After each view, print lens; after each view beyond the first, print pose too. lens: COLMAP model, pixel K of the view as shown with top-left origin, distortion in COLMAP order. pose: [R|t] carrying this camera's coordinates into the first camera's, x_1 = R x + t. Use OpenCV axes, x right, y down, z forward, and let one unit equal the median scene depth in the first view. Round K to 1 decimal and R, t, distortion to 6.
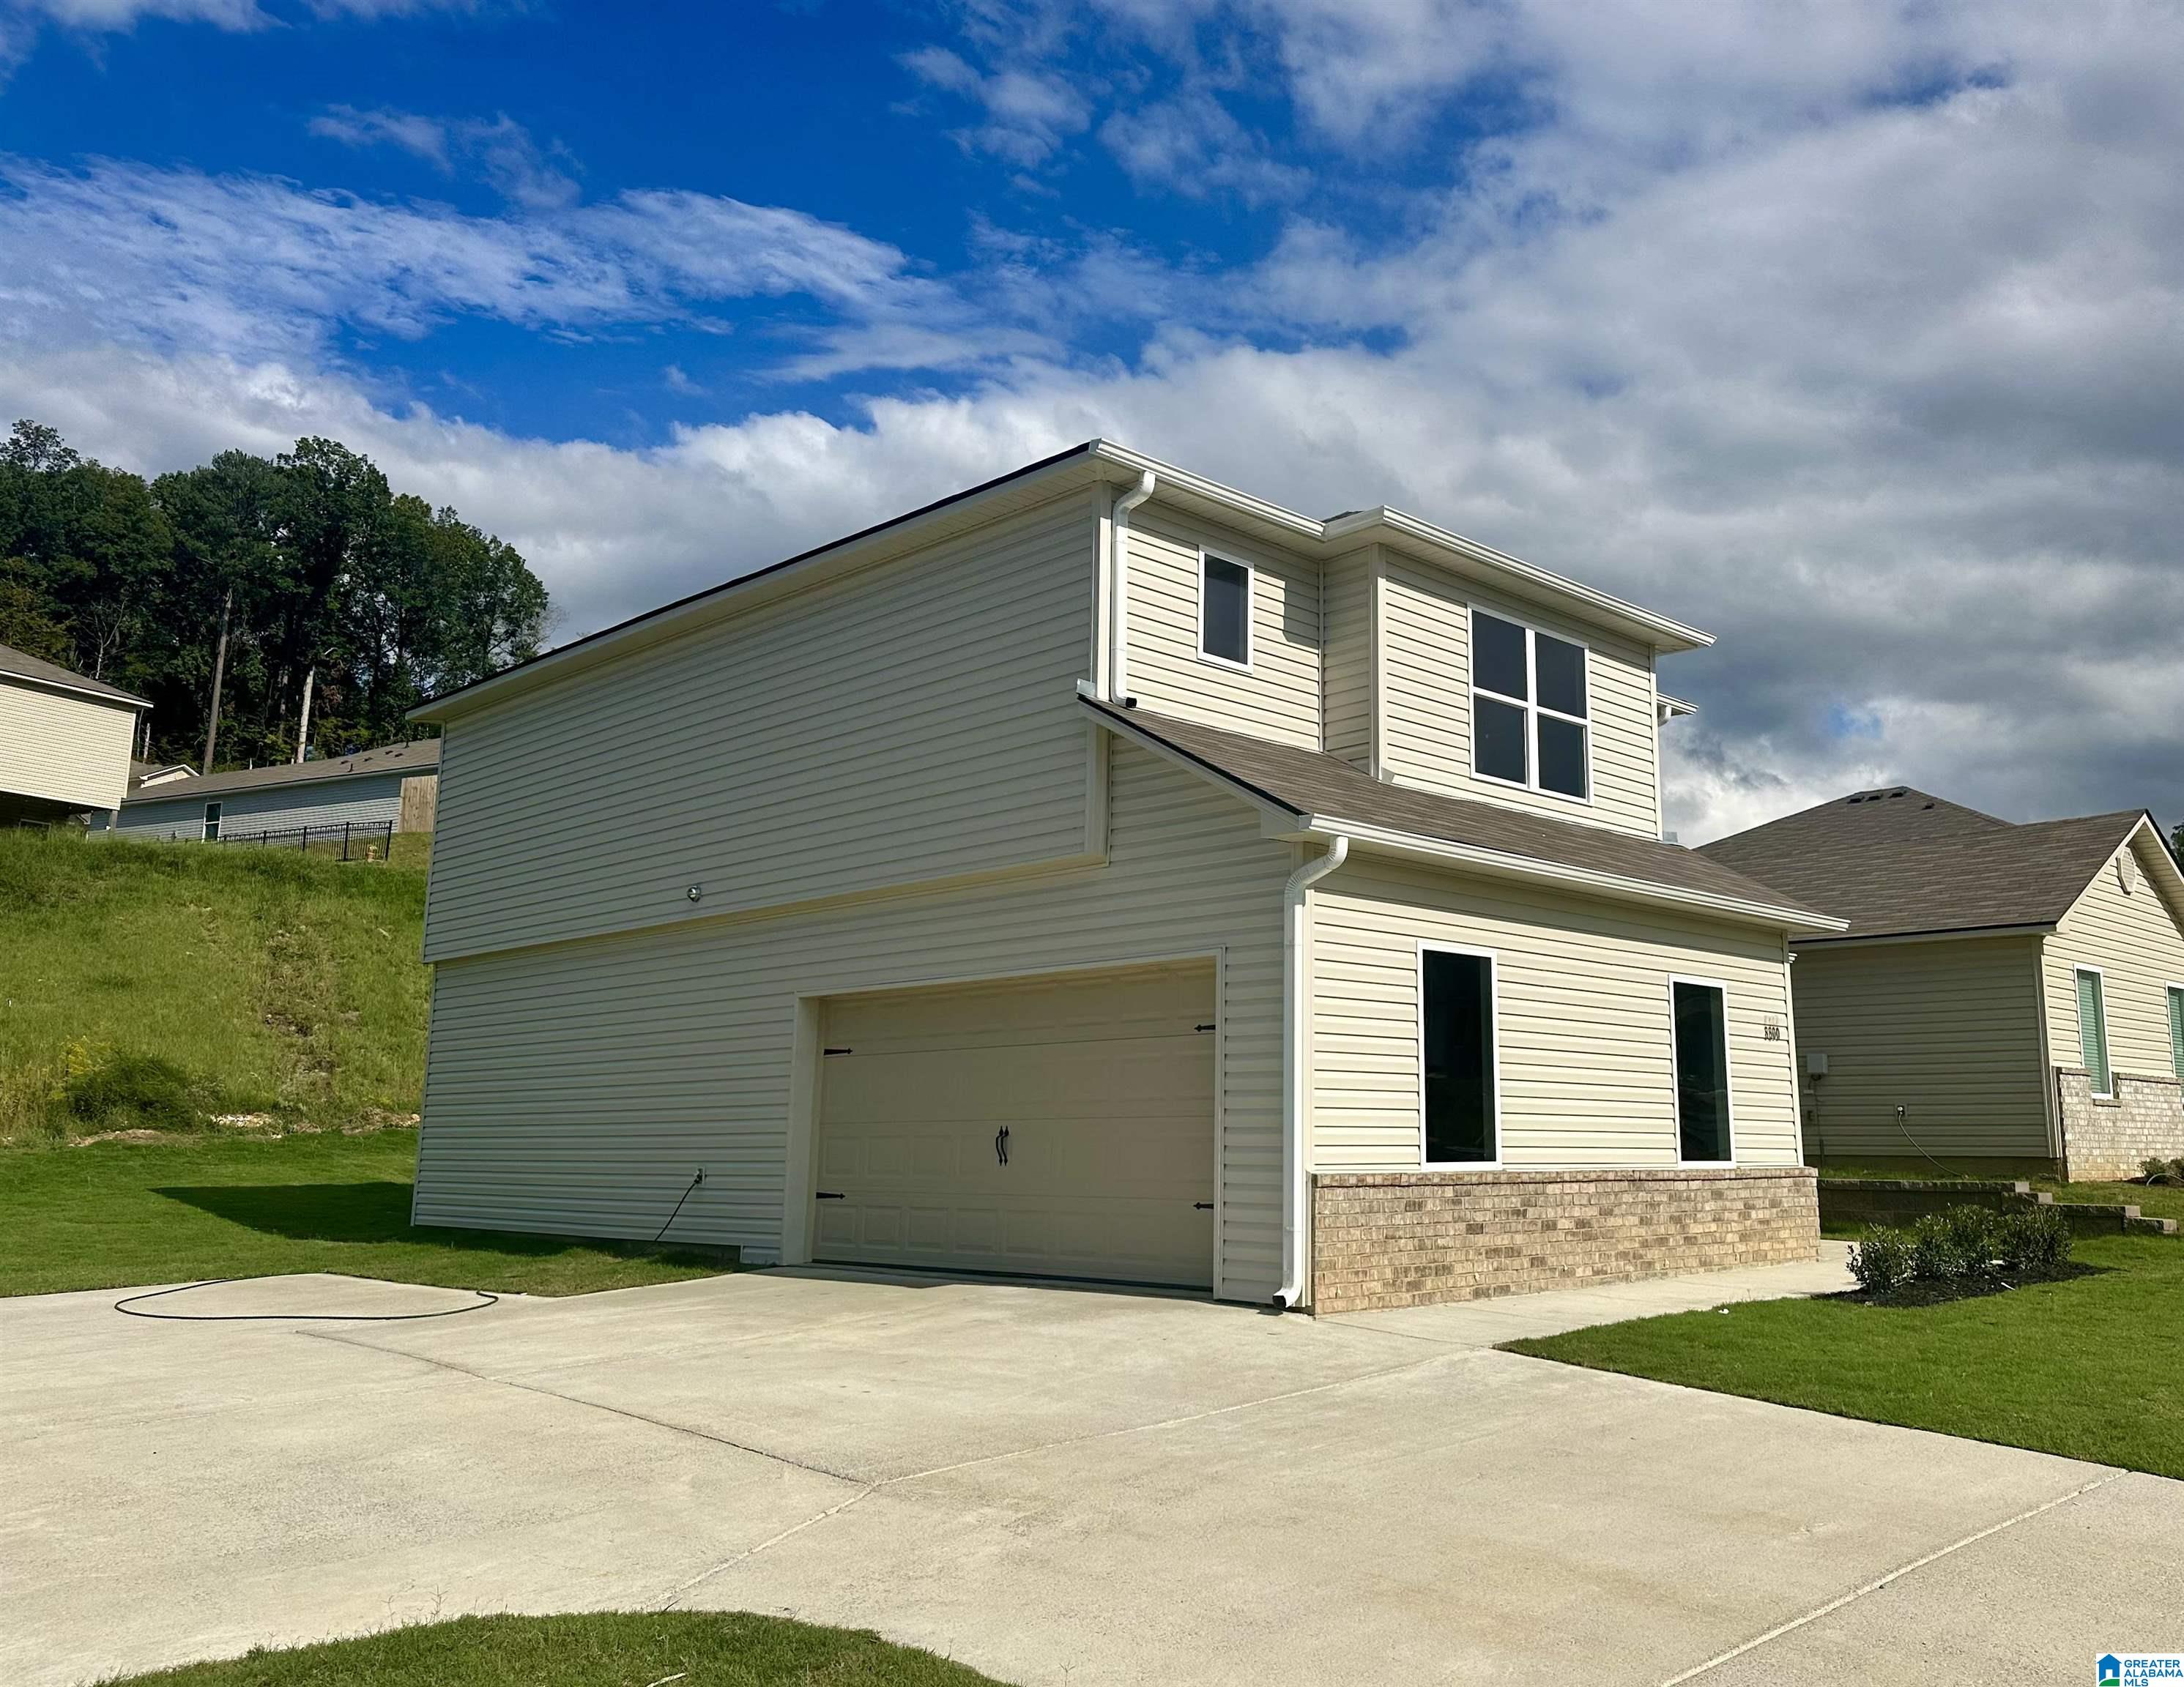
lens RADIAL K [[1689.2, 0, 1237.3], [0, 1689.2, 804.8], [0, 0, 1]] dist [0.098095, -0.000722]
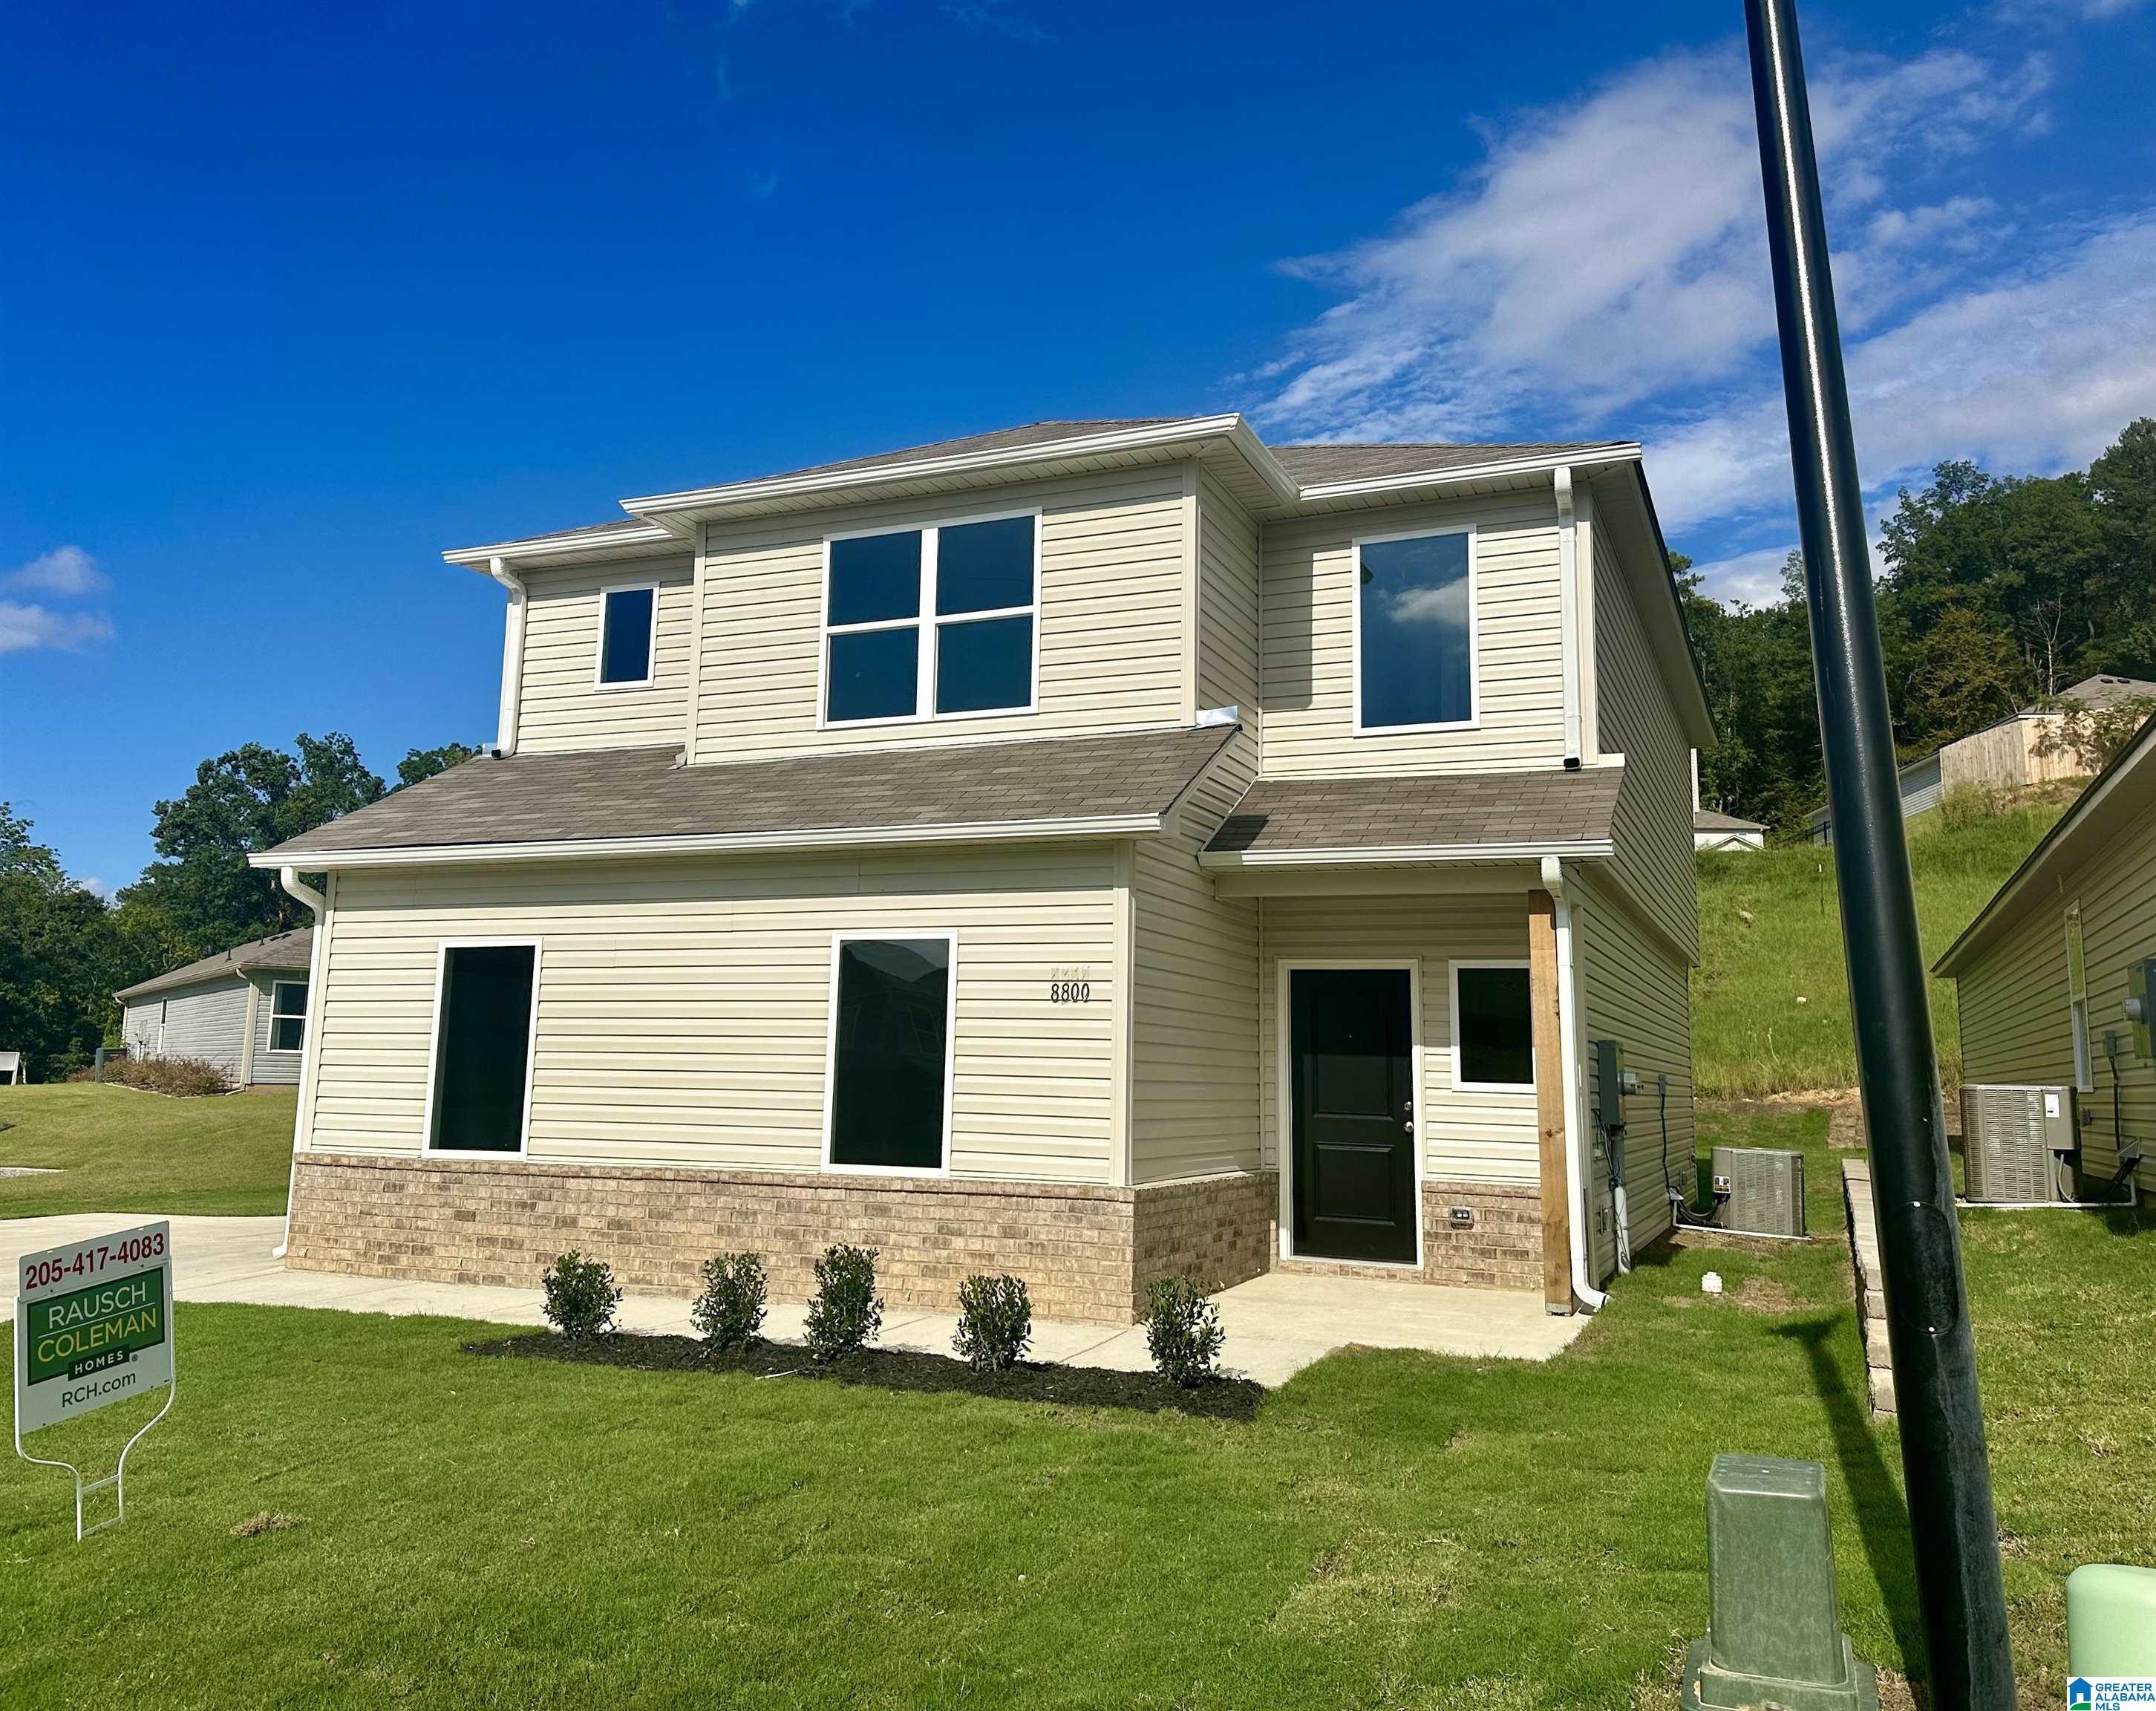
lens RADIAL K [[1646.4, 0, 1084.2], [0, 1646.4, 809.1], [0, 0, 1]] dist [0.183679, -0.333128]
pose [[0.363166, -0.142761, -0.920722, 1.128493], [0.158090, 0.983305, -0.090108, 0.144326], [0.918215, -0.112832, 0.379672, 0.894830]]
